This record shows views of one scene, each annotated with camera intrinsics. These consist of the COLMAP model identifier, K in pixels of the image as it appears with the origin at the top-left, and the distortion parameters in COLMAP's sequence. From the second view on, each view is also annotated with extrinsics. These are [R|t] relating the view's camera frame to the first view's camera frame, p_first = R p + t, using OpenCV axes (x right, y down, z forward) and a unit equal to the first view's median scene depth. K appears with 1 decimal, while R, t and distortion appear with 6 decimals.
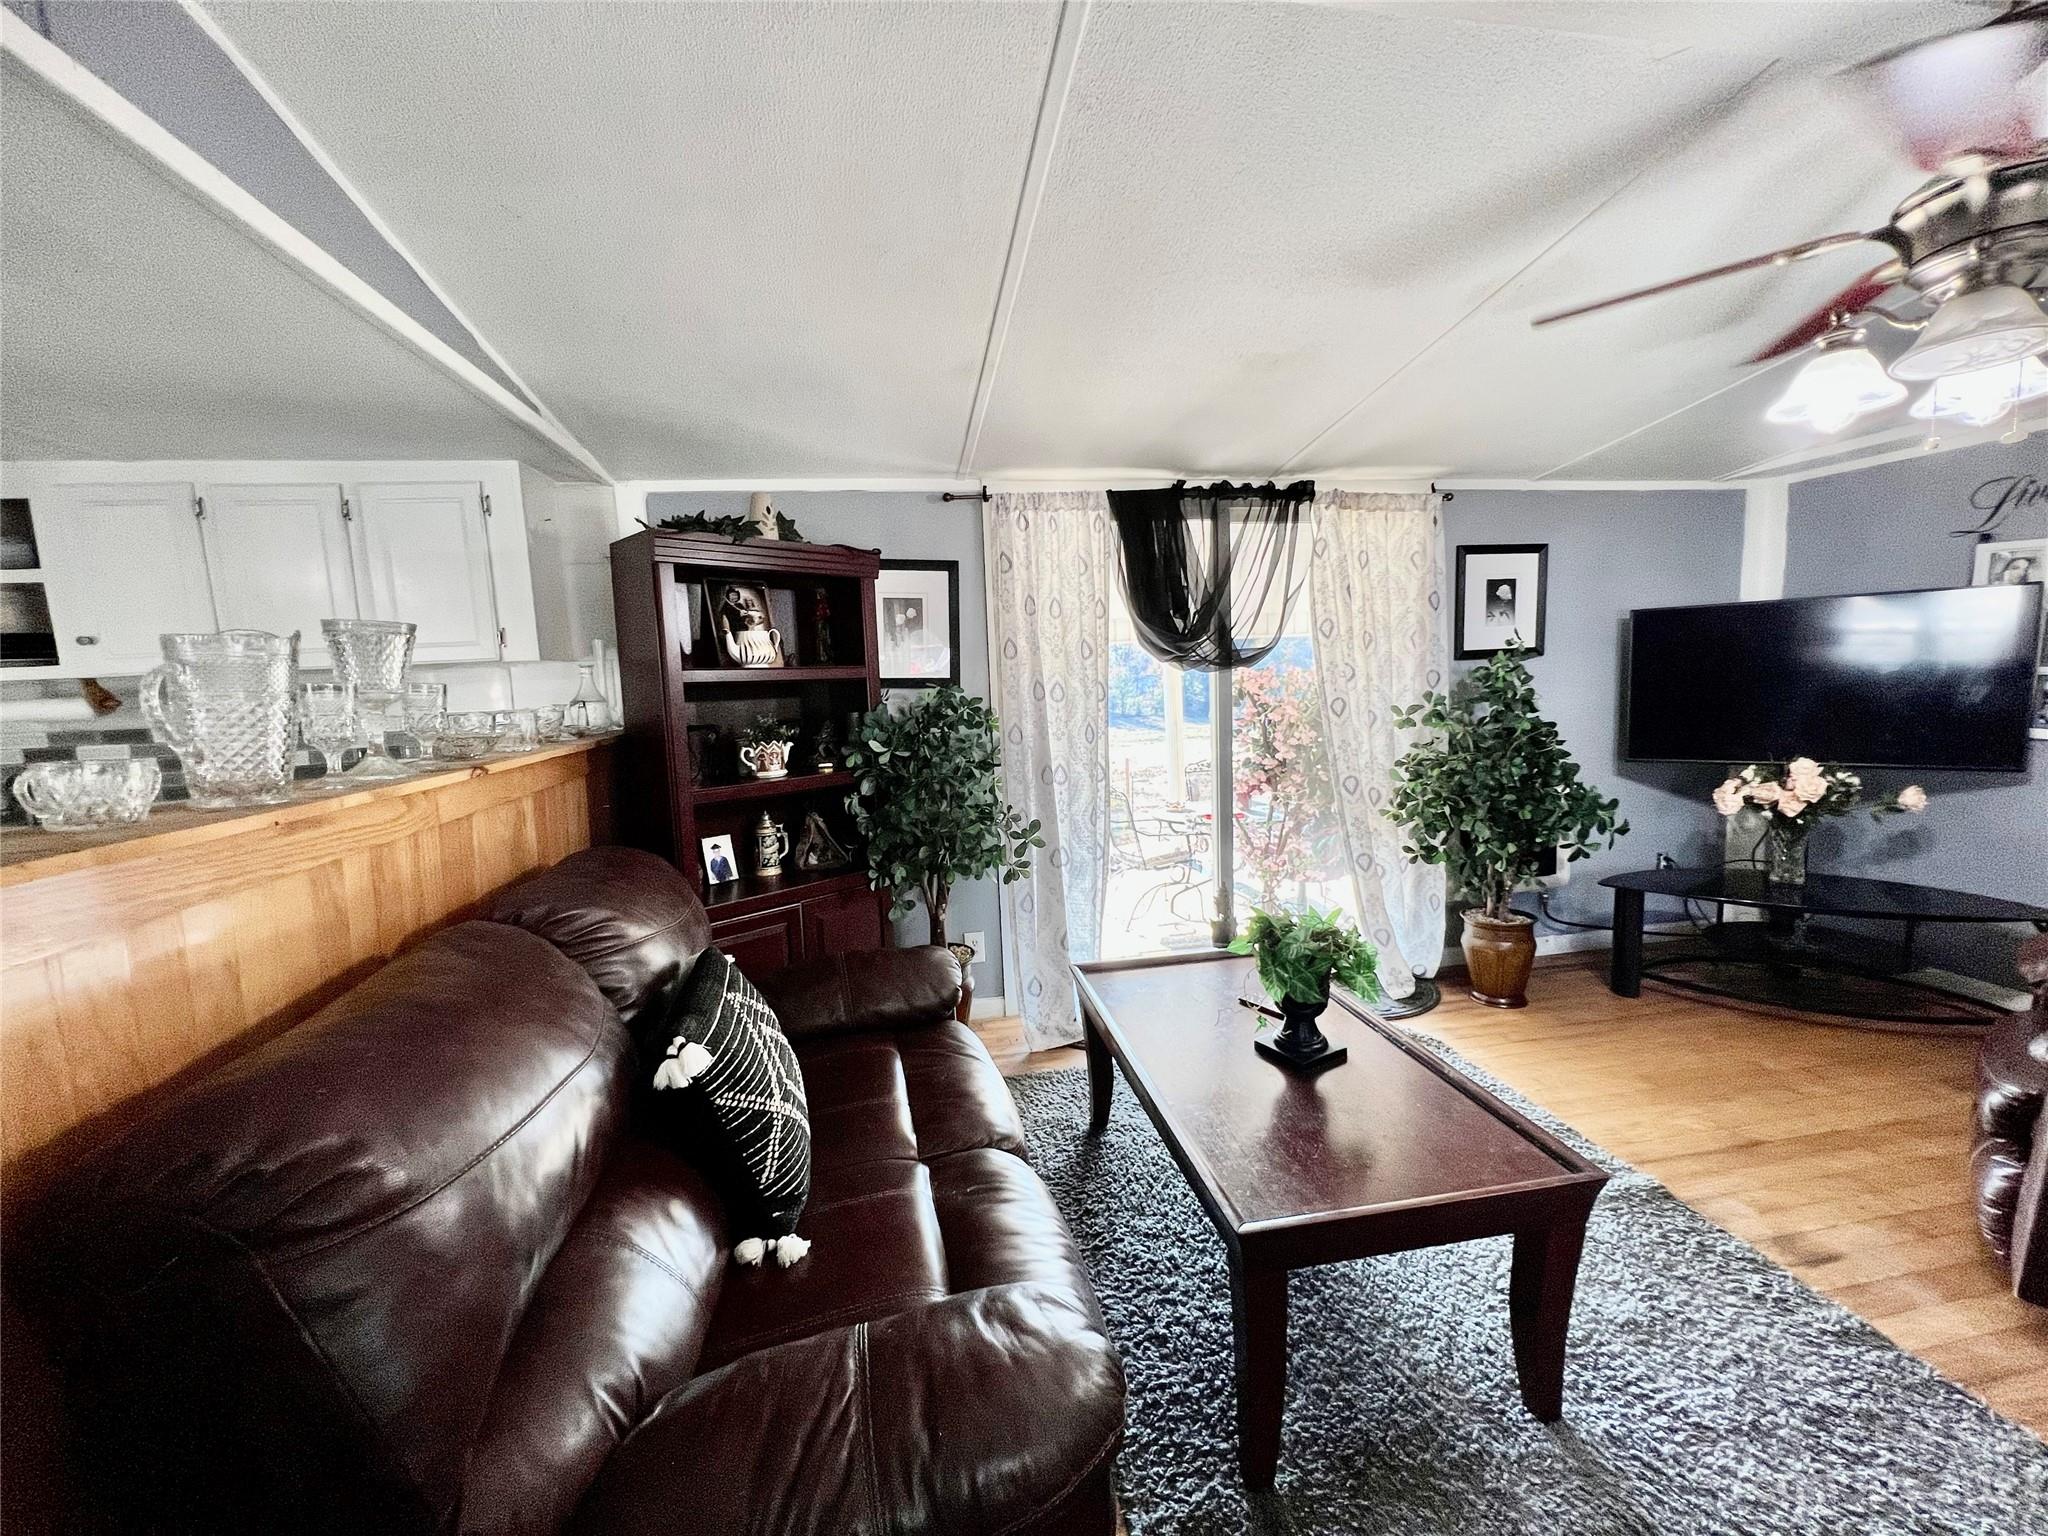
lens RADIAL K [[817.4, 0, 1024.5], [0, 817.4, 770.8], [0, 0, 1]] dist [-0.002422, 0.000289]
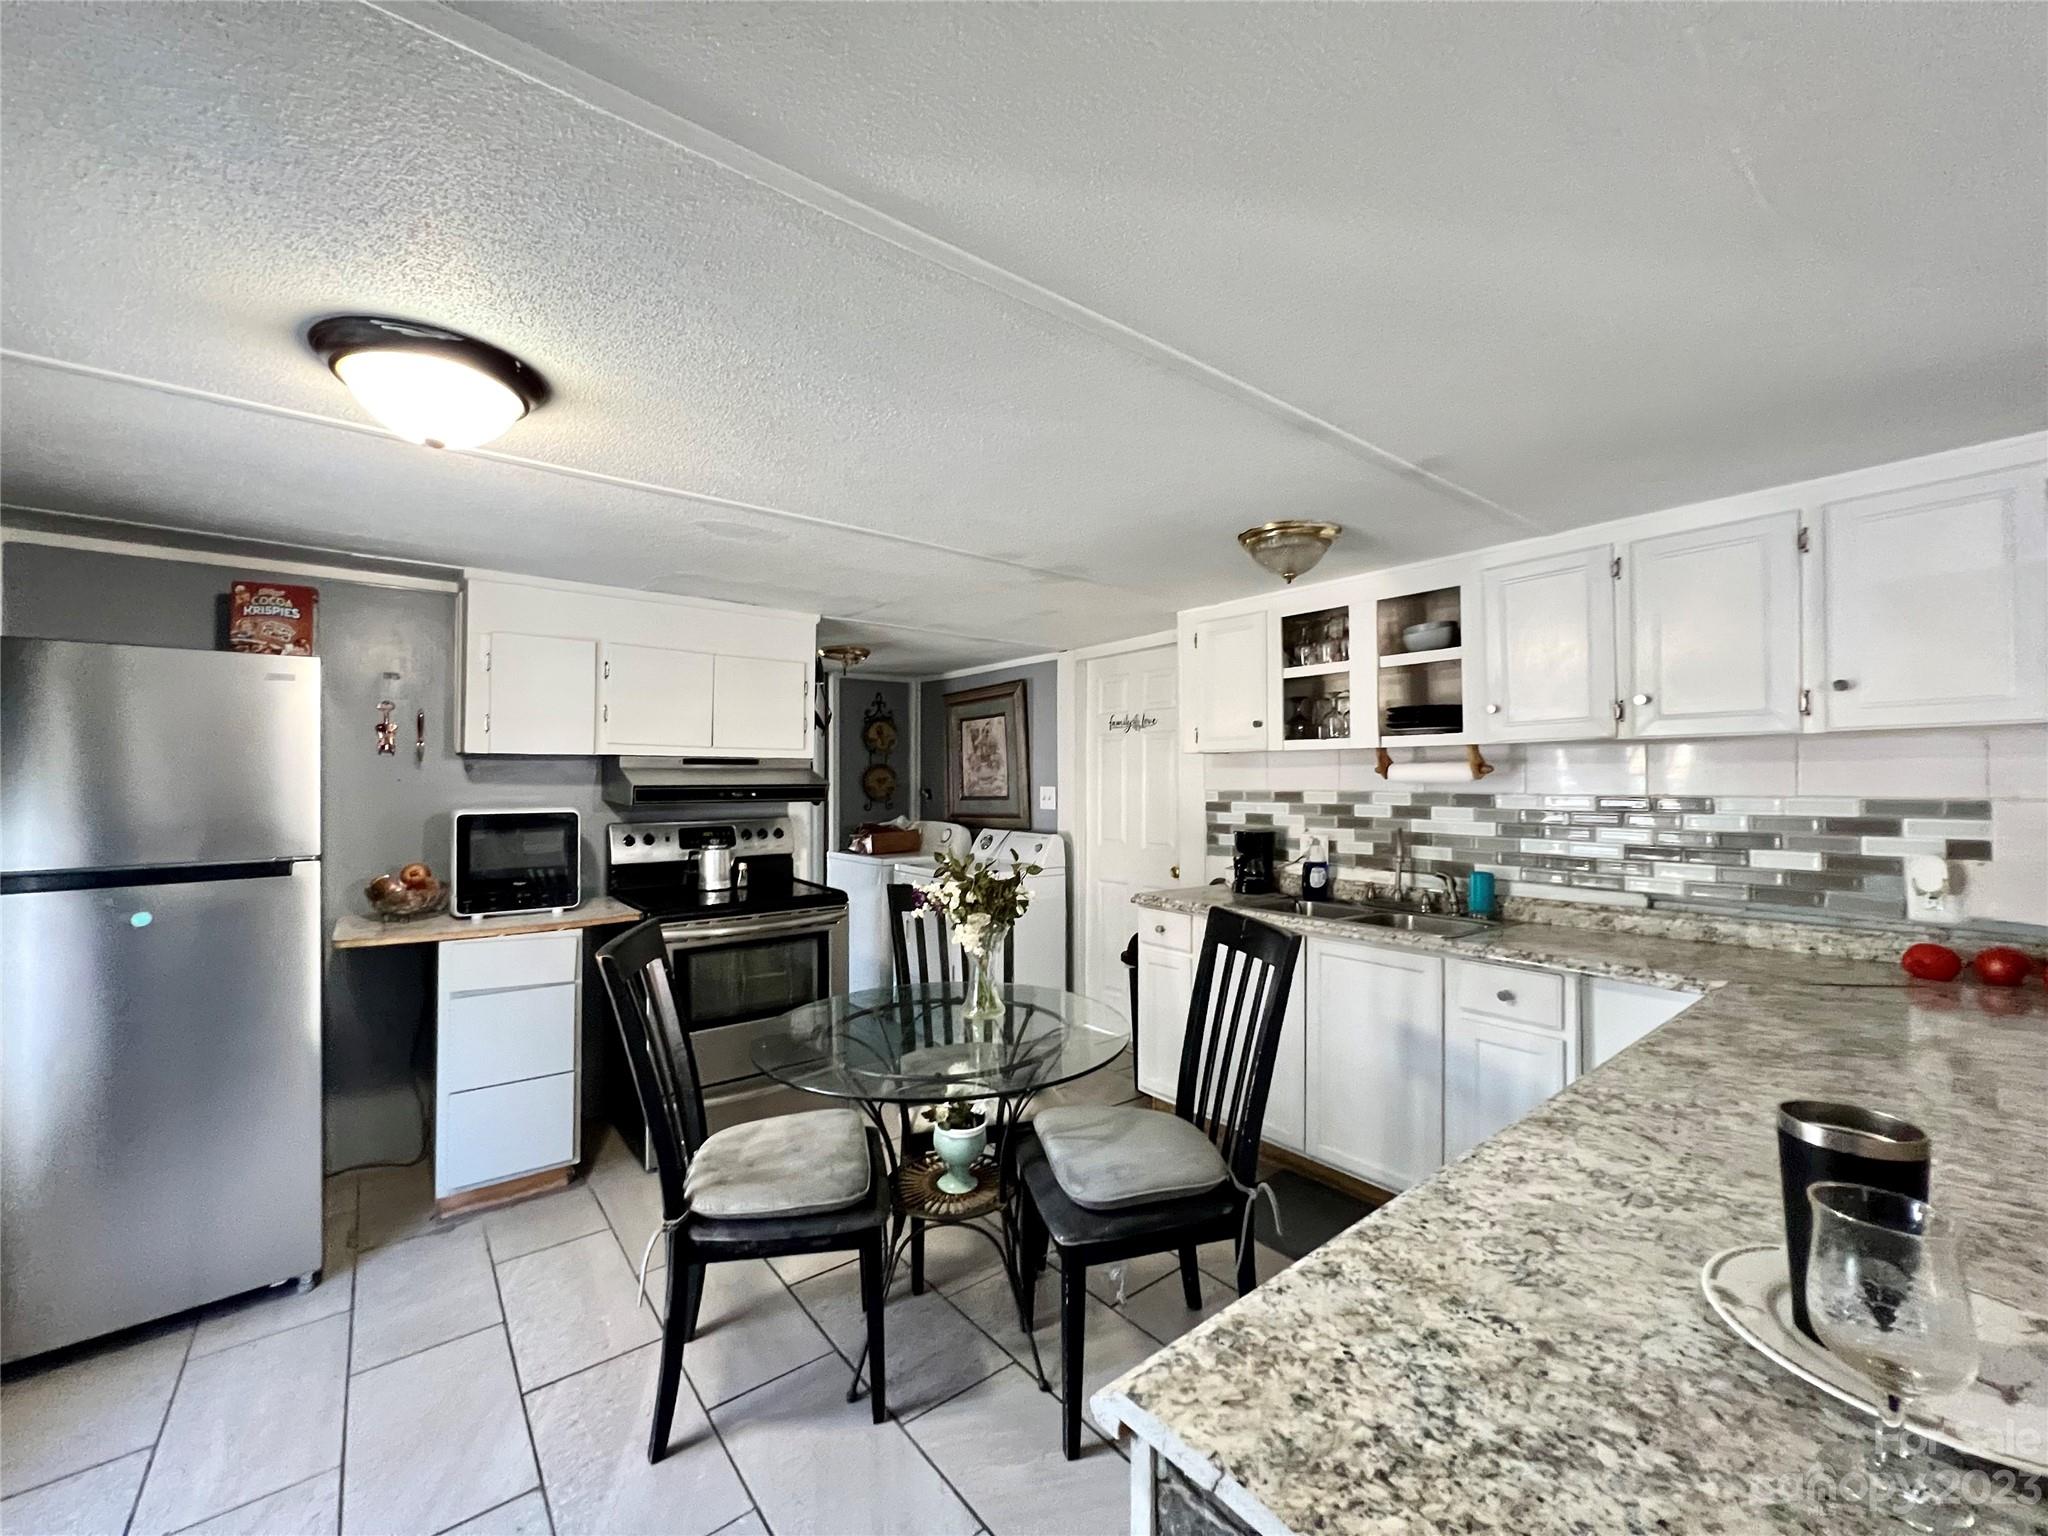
lens RADIAL K [[821.4, 0, 1024.0], [0, 821.4, 768.0], [0, 0, 1]] dist [-0.003358, 0.000866]
pose [[0.473526, 0.029910, -0.880272, -0.380456], [-0.123080, 0.991864, -0.032508, 0.020185], [0.872138, 0.123738, 0.473354, -0.023117]]
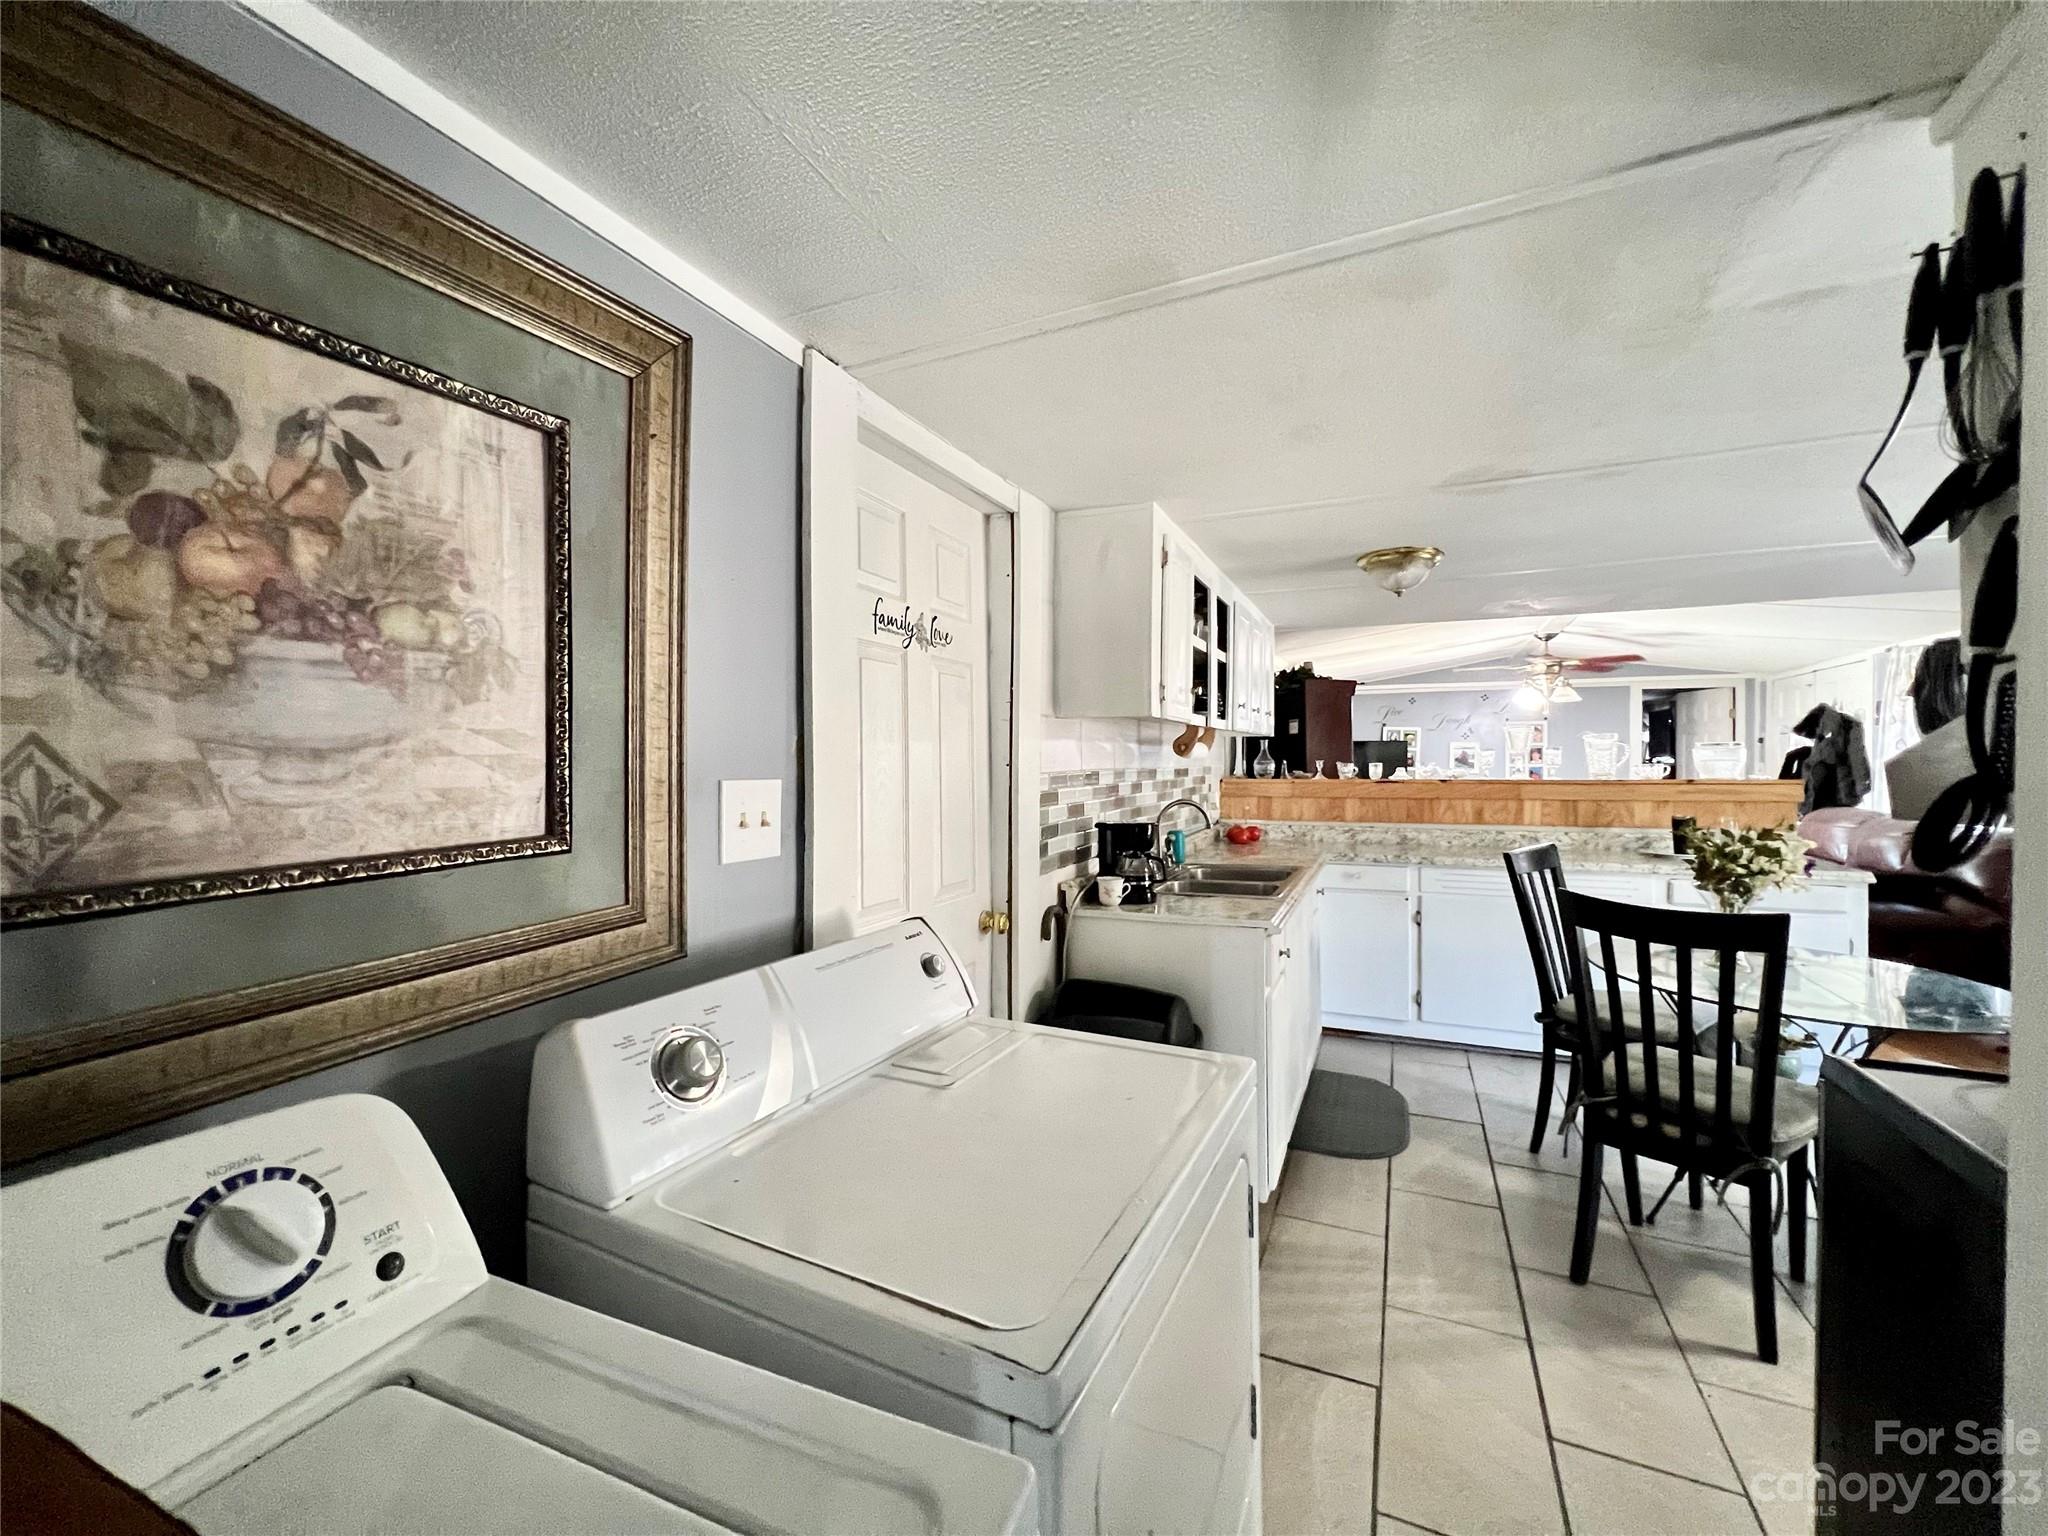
lens RADIAL K [[821.4, 0, 1024.0], [0, 821.4, 768.0], [0, 0, 1]] dist [-0.003358, 0.000866]
pose [[0.569741, 0.030601, 0.821254, -1.986537], [0.077236, 0.992890, -0.090579, 0.043286], [-0.818187, 0.115037, 0.563327, 0.382145]]
